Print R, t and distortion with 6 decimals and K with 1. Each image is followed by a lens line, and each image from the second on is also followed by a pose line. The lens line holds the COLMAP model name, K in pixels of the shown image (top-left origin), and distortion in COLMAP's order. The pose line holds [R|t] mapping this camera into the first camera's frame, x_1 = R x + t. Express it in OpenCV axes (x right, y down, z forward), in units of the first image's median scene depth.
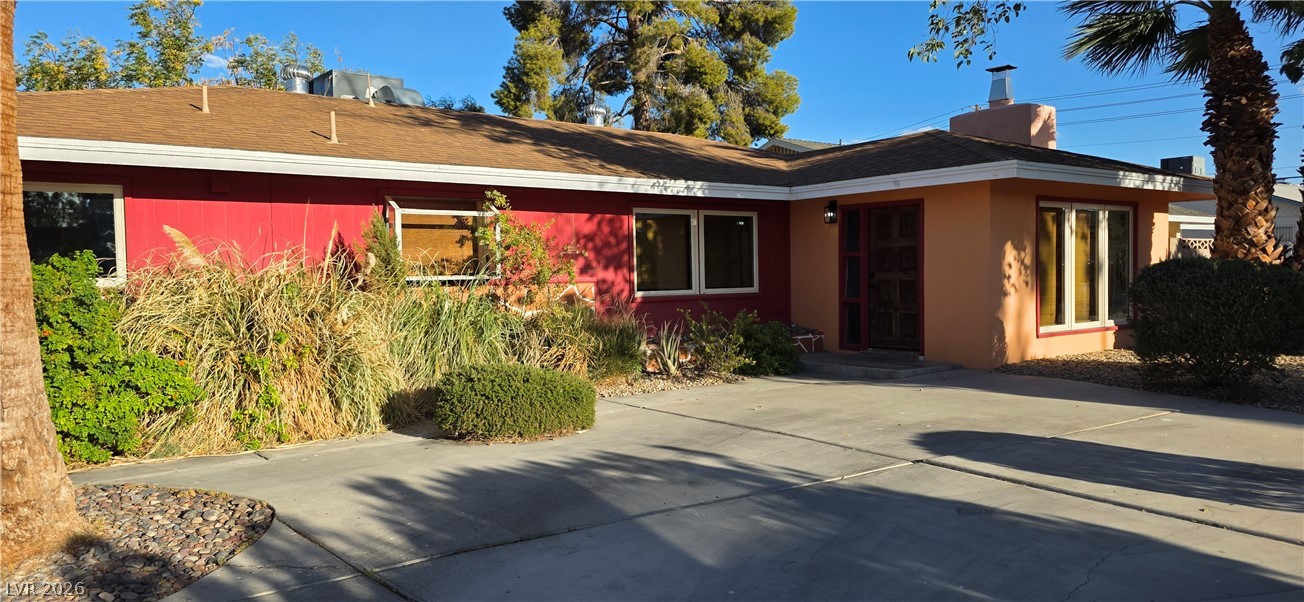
lens RADIAL K [[873.7, 0, 669.5], [0, 873.7, 300.8], [0, 0, 1]] dist [0.079110, -0.098490]
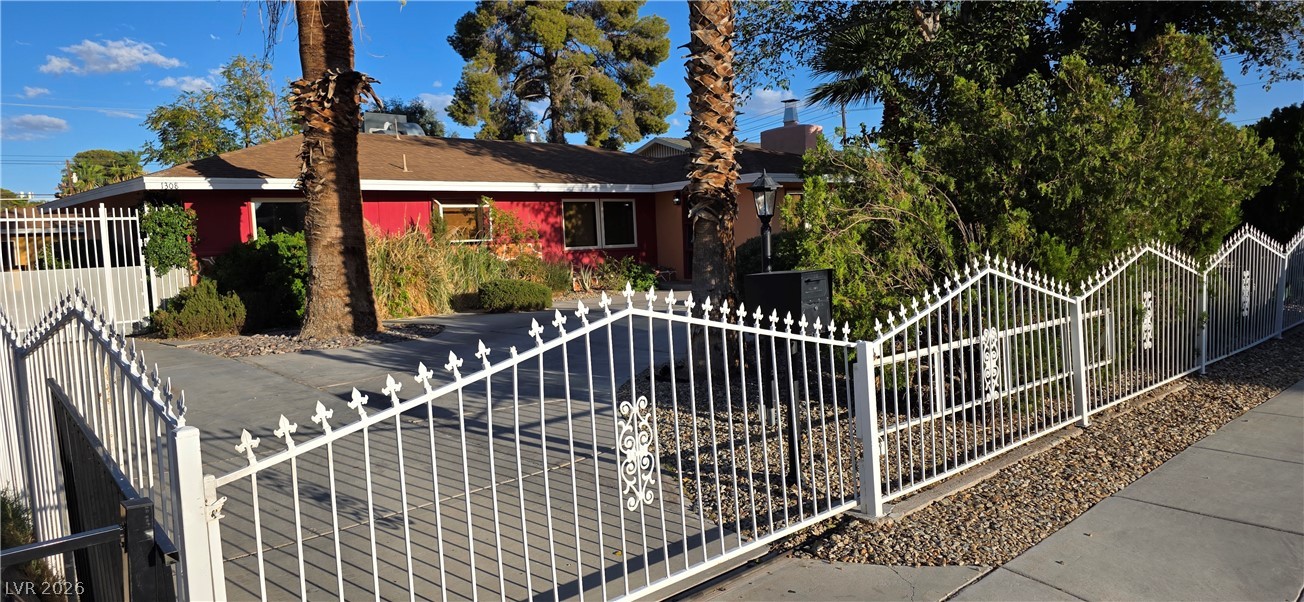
lens RADIAL K [[878.2, 0, 652.0], [0, 878.2, 301.0], [0, 0, 1]] dist [0.089369, -0.104726]
pose [[0.996419, -0.031808, 0.078344, -0.006460], [0.028956, 0.998885, 0.037274, 0.036086], [-0.079442, -0.034872, 0.996229, -0.754194]]
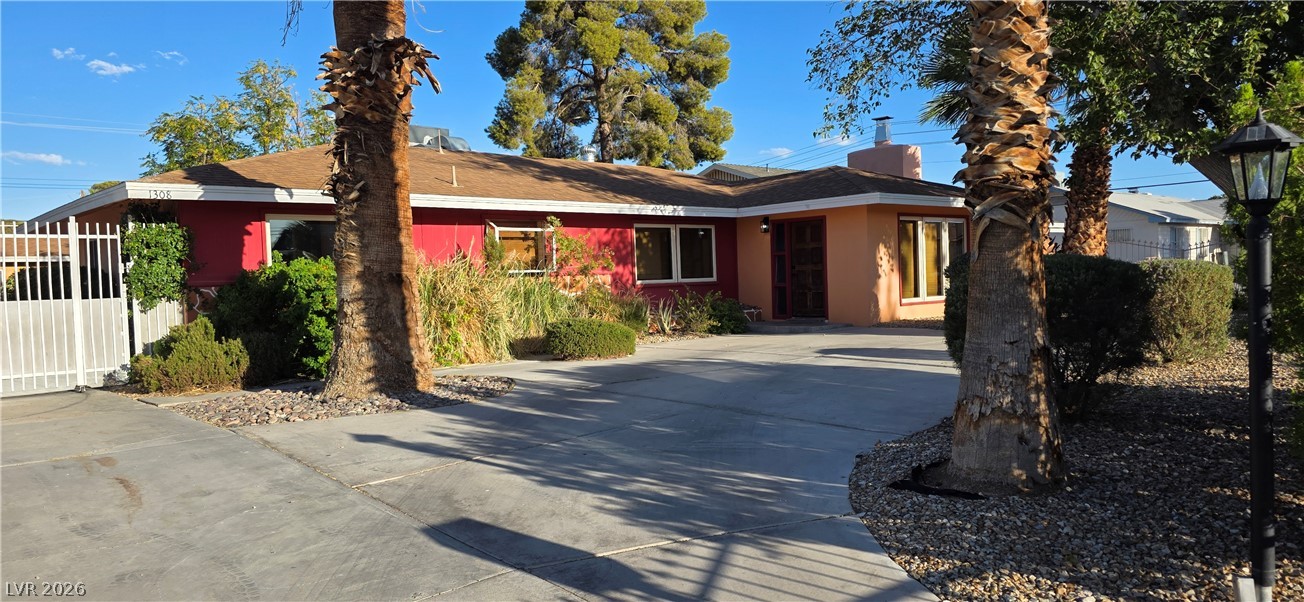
lens RADIAL K [[873.7, 0, 669.5], [0, 873.7, 300.8], [0, 0, 1]] dist [0.079110, -0.098490]
pose [[0.996428, -0.019300, 0.082208, -0.102795], [0.019985, 0.999772, -0.007522, 0.035203], [-0.082044, 0.009138, 0.996587, -0.464878]]
